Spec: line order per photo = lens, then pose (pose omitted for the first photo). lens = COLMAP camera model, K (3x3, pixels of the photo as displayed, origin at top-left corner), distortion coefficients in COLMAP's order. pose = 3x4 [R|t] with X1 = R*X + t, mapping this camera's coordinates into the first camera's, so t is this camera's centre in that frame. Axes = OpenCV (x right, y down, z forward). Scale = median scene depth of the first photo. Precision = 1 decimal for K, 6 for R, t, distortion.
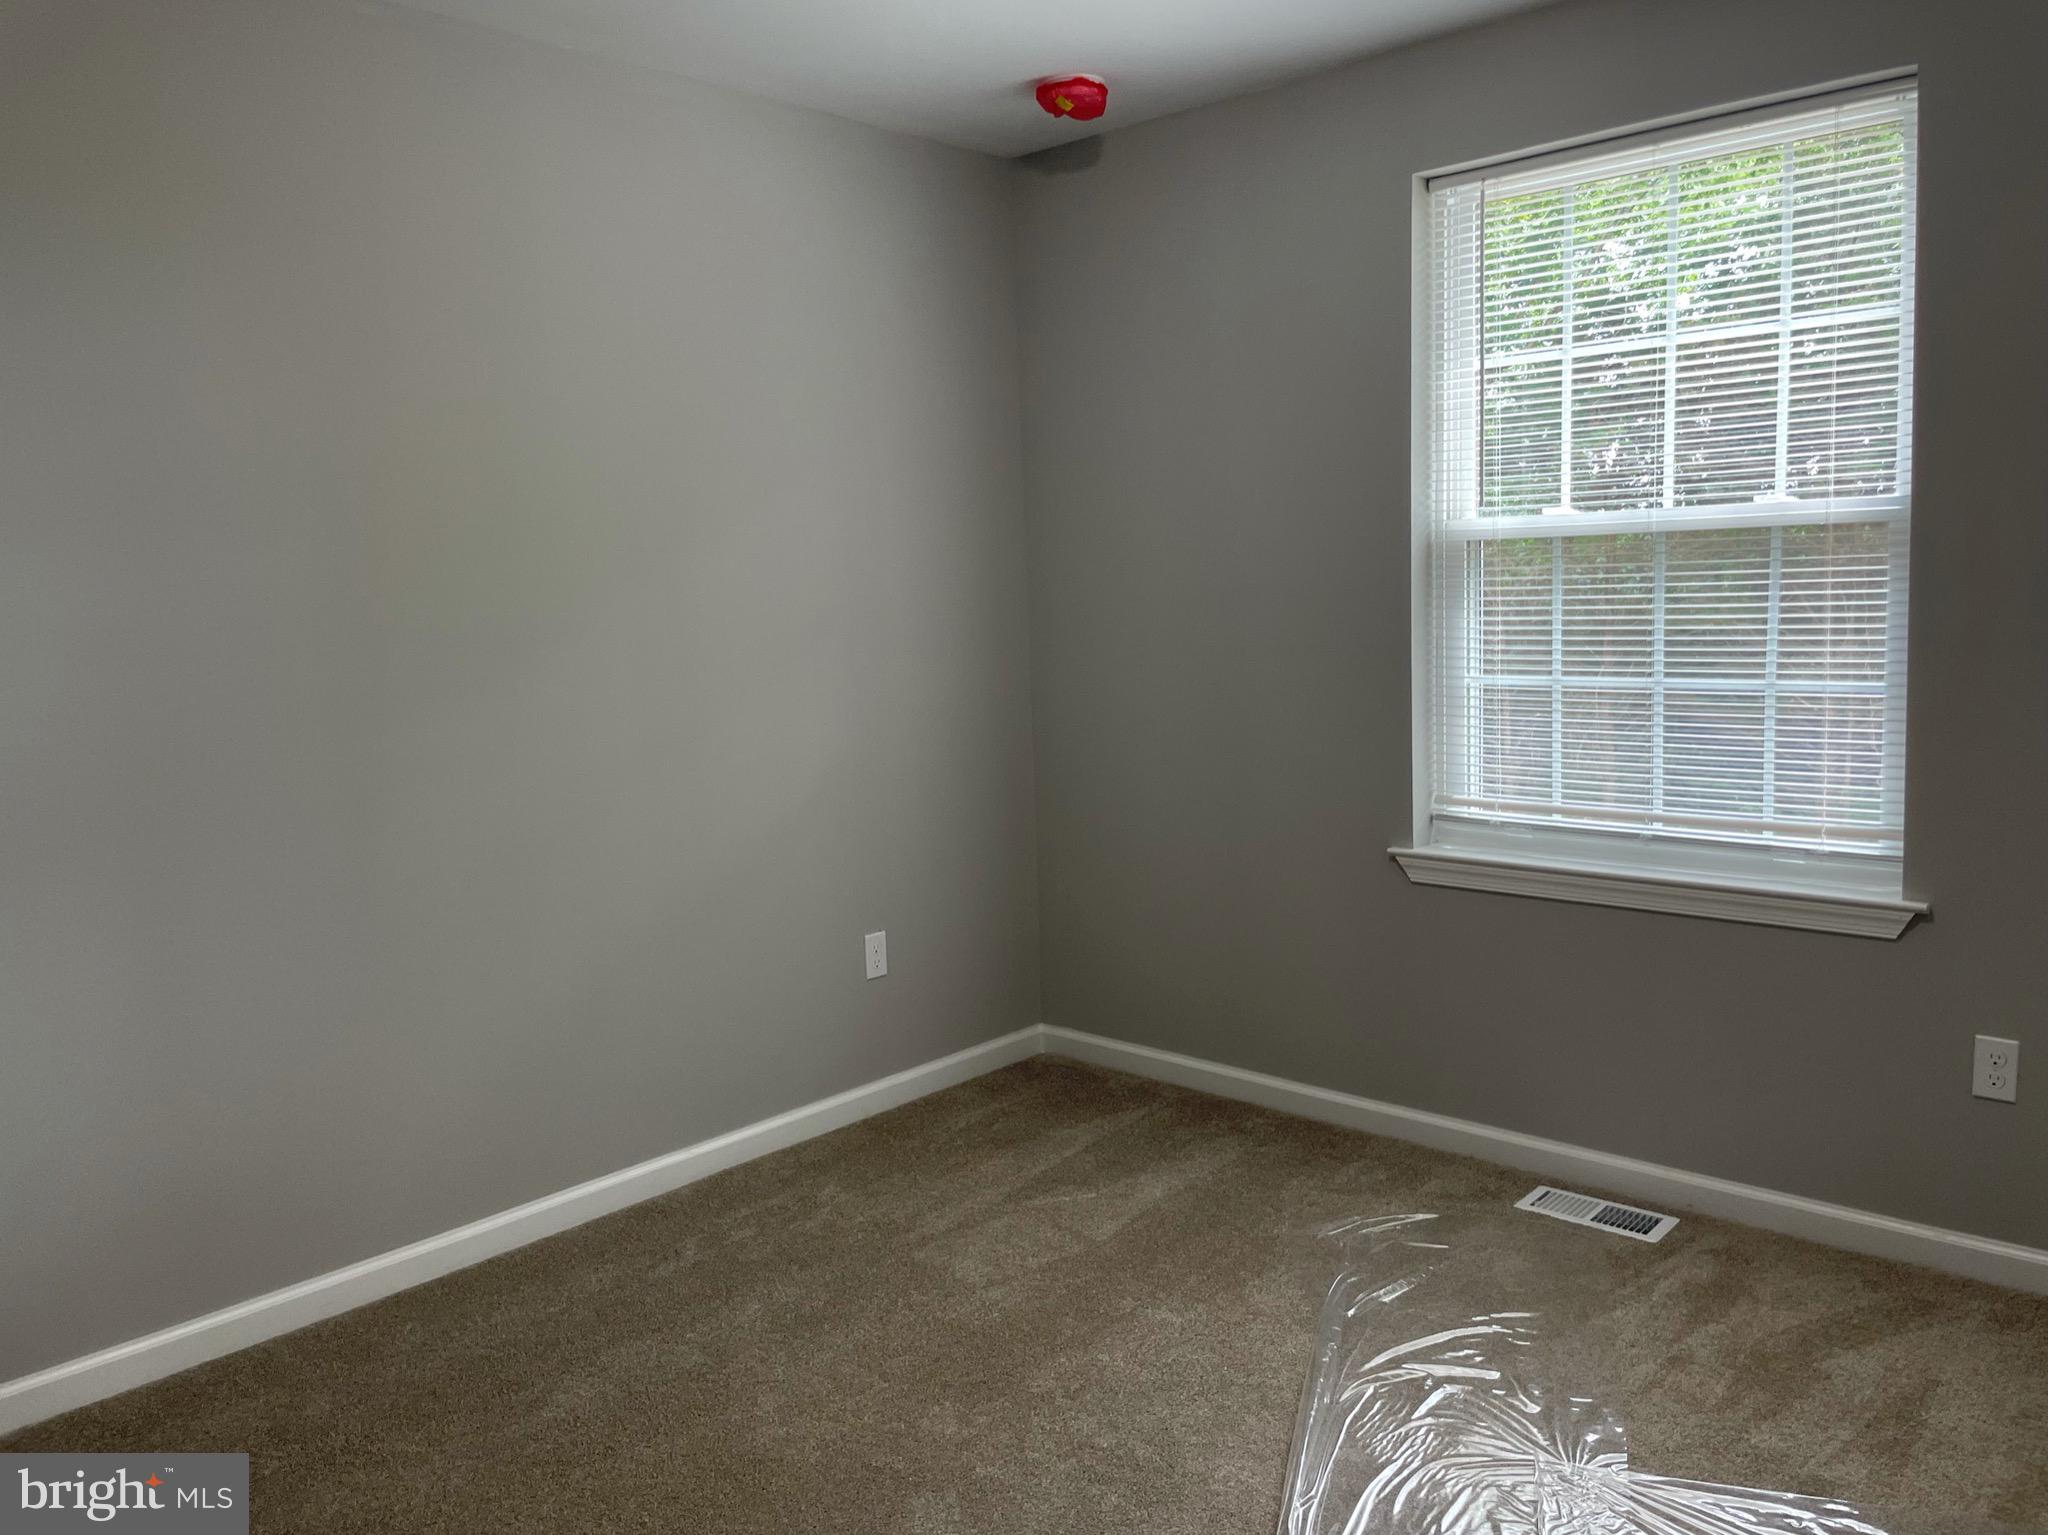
lens RADIAL K [[1534.4, 0, 1032.7], [0, 1534.4, 764.4], [0, 0, 1]] dist [0.077189, -0.092471]
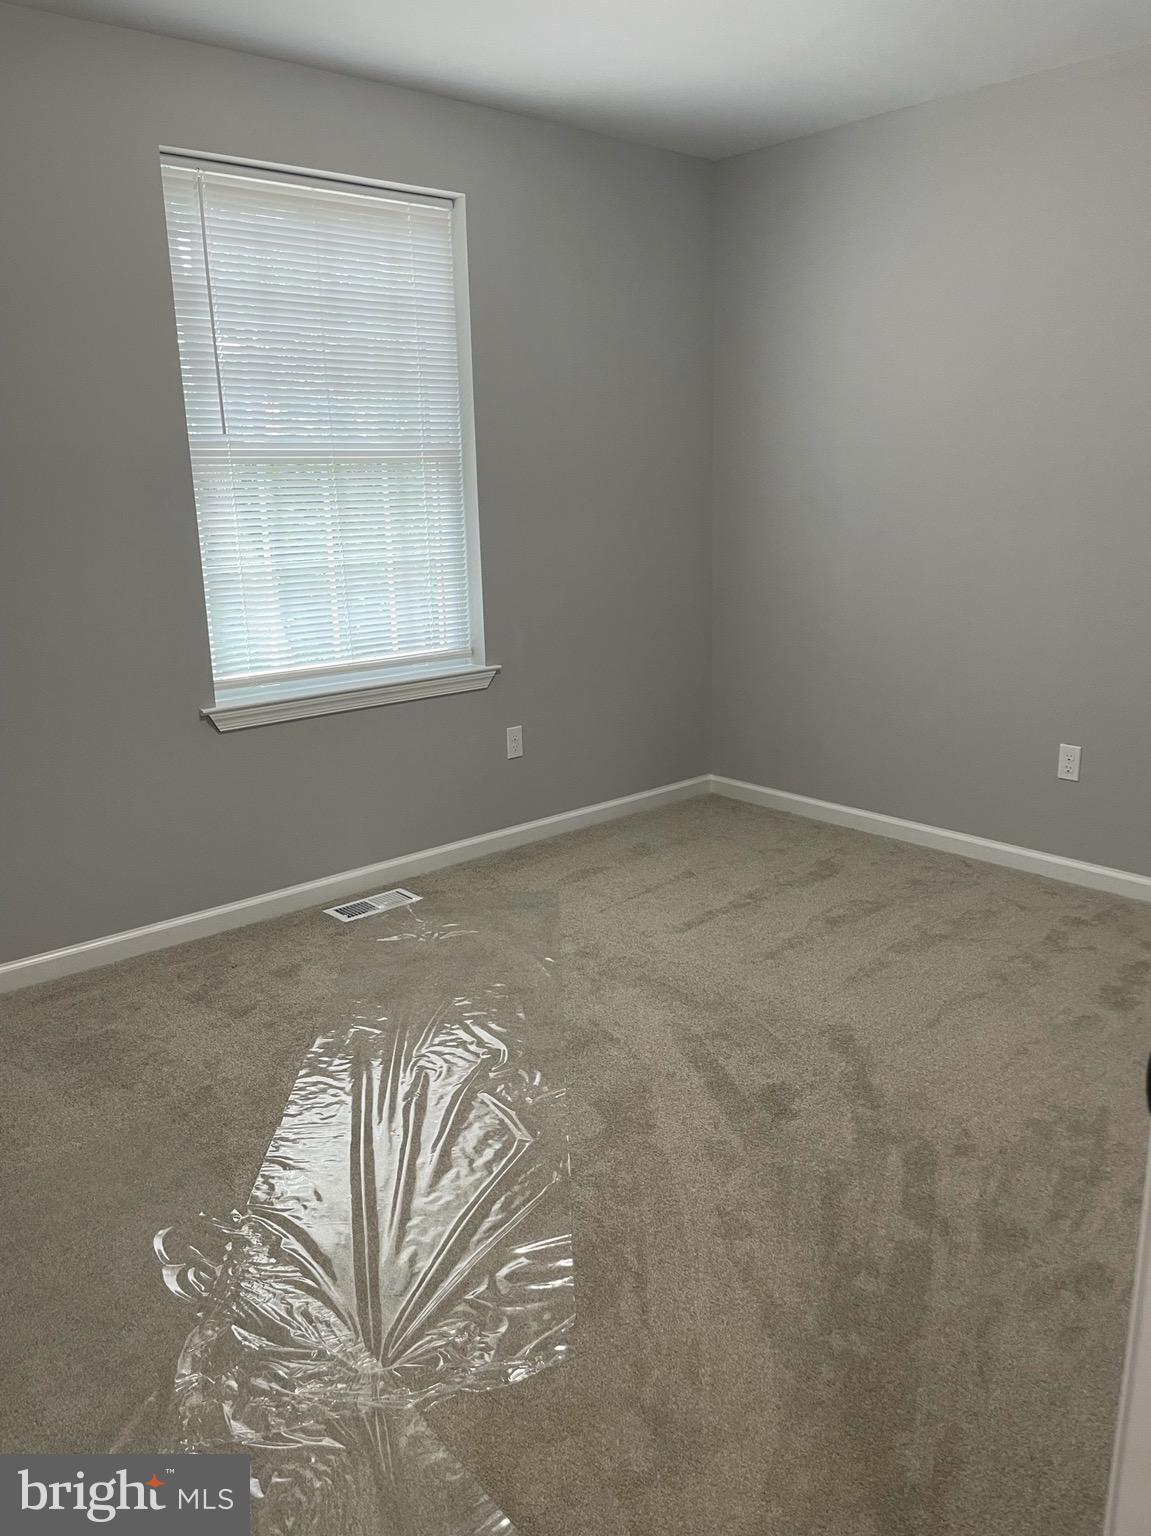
lens RADIAL K [[1150.8, 0, 575.5], [0, 1150.8, 768.0], [0, 0, 1]] dist [0.077189, -0.092471]
pose [[0.122103, -0.219747, 0.967885, -0.747482], [0.132742, 0.970037, 0.203490, -0.058627], [-0.983601, 0.103633, 0.147614, 0.647808]]
